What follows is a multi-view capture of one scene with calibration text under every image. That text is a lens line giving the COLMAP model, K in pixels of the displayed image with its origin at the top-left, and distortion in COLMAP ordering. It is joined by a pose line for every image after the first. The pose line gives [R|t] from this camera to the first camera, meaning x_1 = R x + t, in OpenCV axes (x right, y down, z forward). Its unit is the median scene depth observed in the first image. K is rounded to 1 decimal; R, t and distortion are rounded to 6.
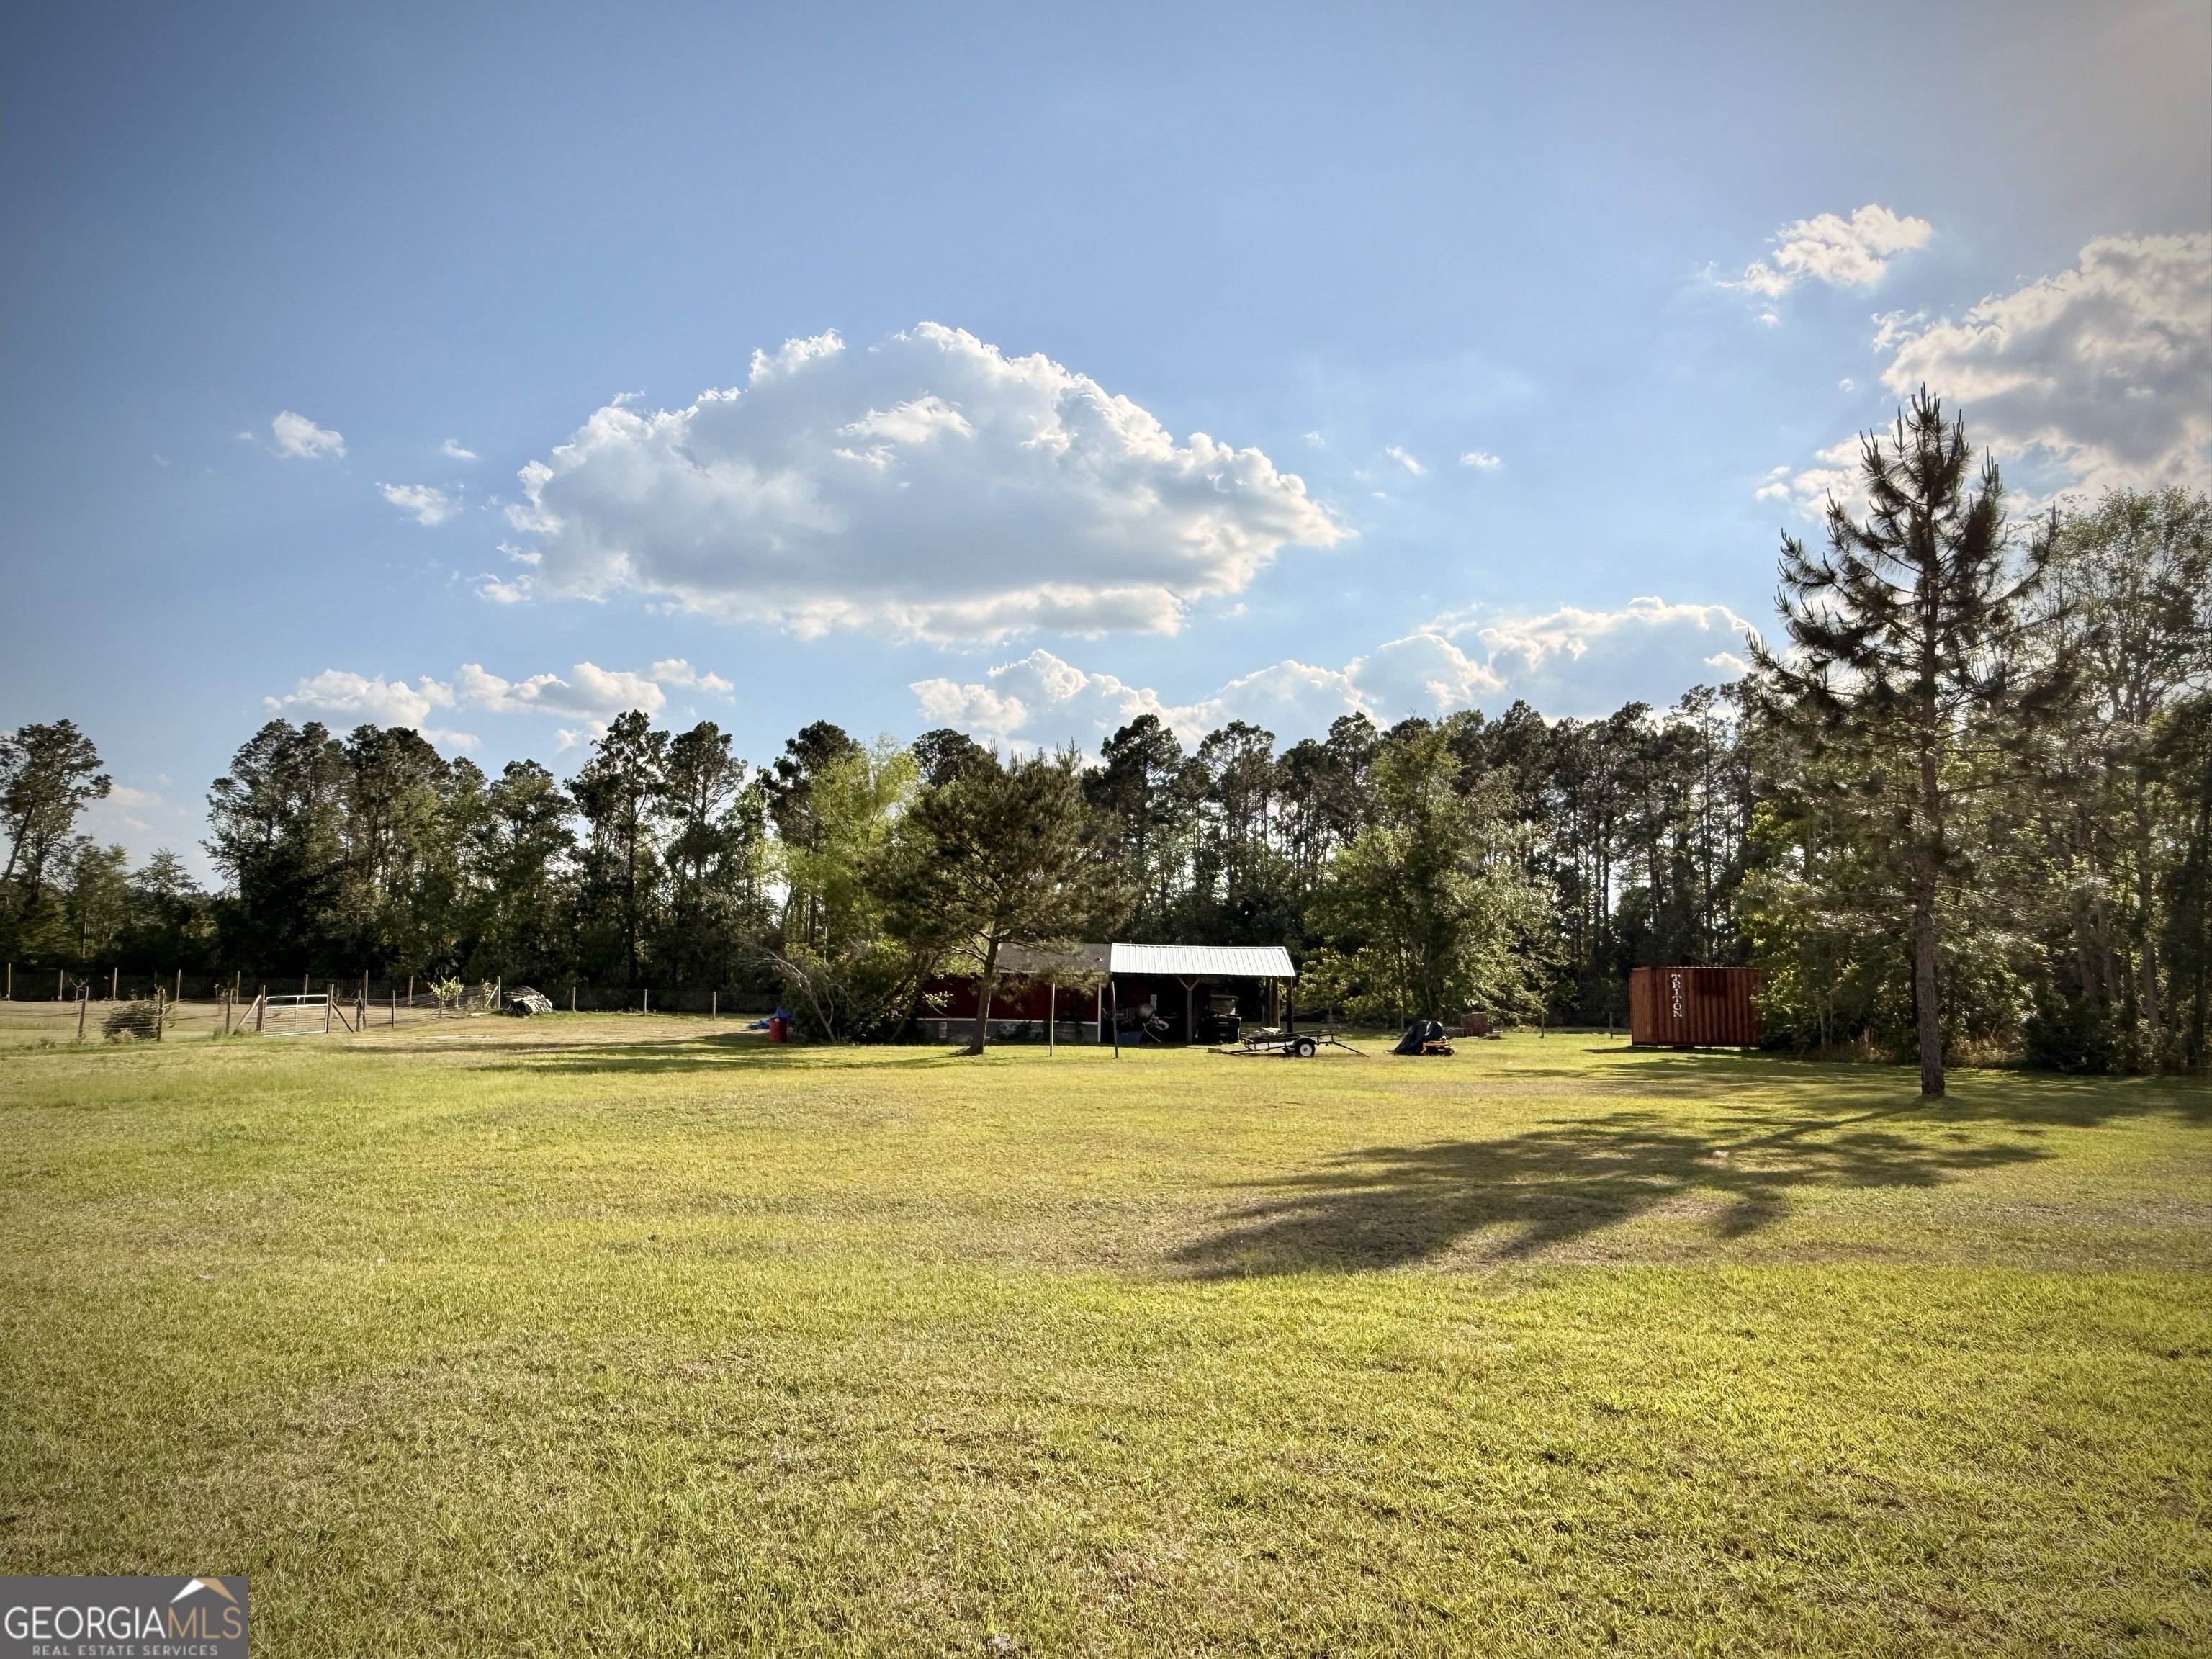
lens RADIAL K [[1400.8, 0, 1101.8], [0, 1400.8, 831.7], [0, 0, 1]] dist [-0.003853, -0.000562]
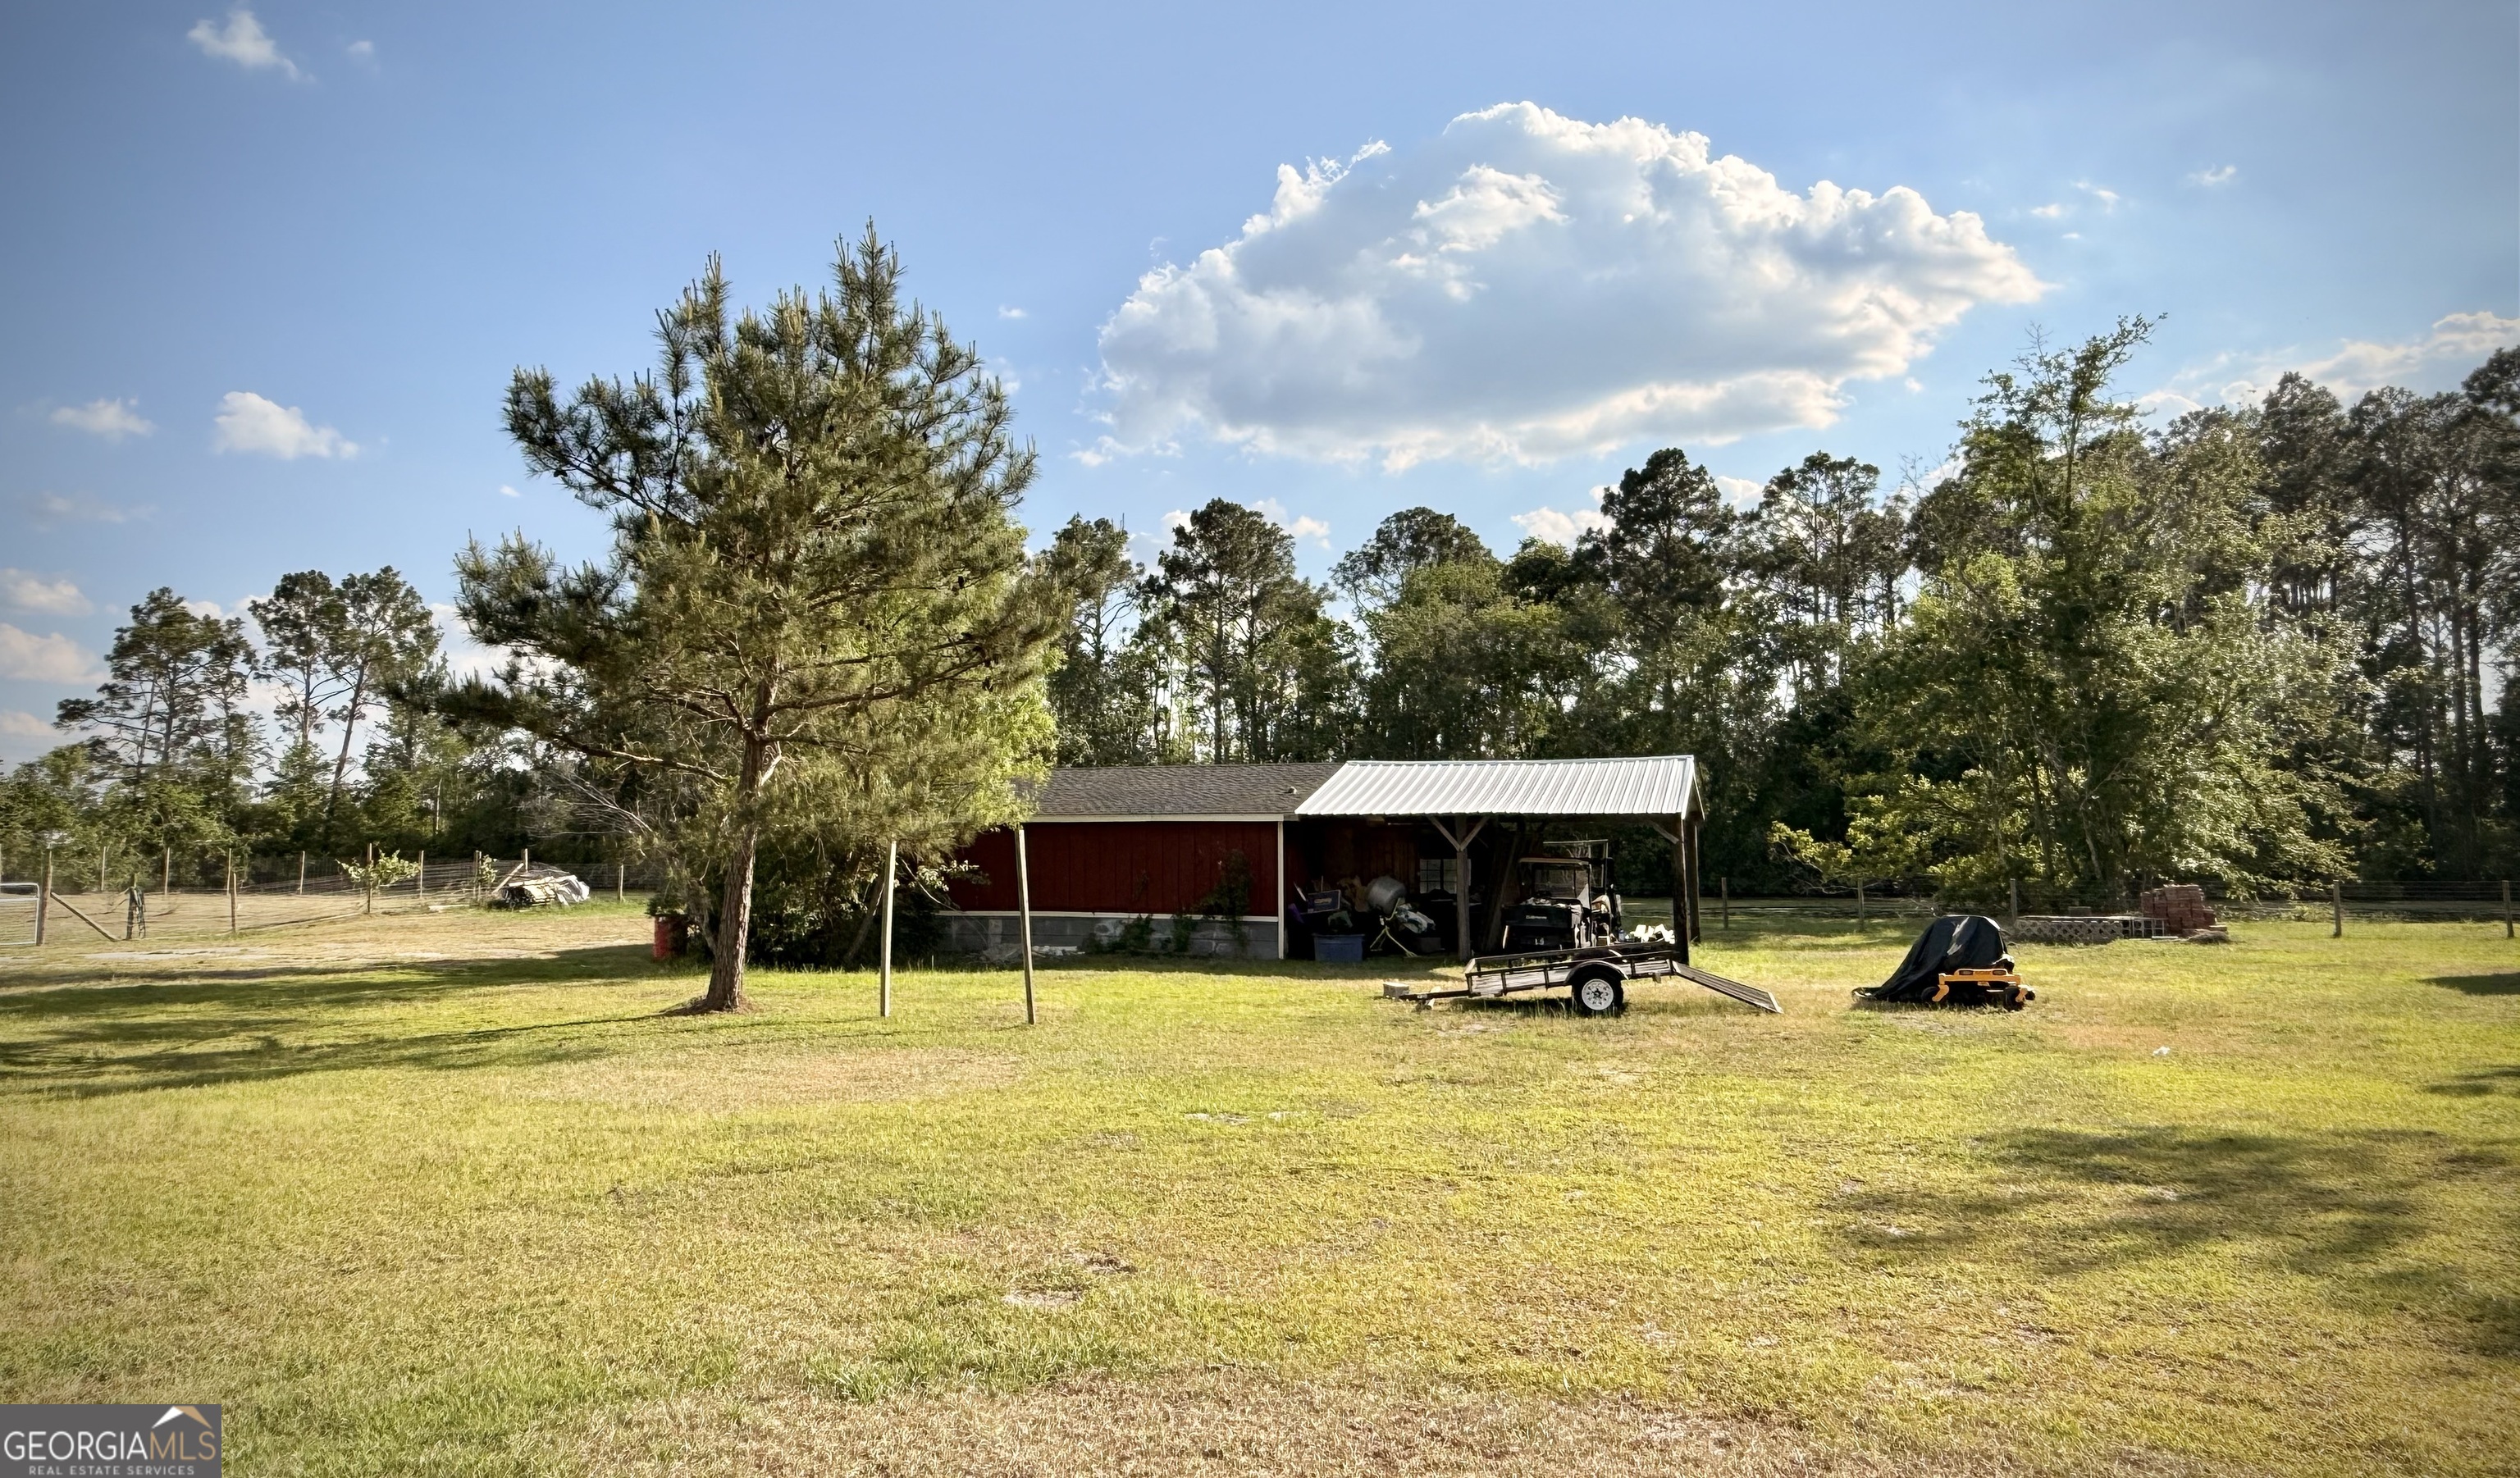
lens RADIAL K [[1593.6, 0, 1260.6], [0, 1593.6, 670.2], [0, 0, 1]] dist [-0.021328, 0.021172]
pose [[0.952132, -0.053123, -0.301037, 0.108987], [0.051307, 0.998586, -0.013939, 0.037571], [0.301352, -0.002174, 0.953510, 0.308272]]
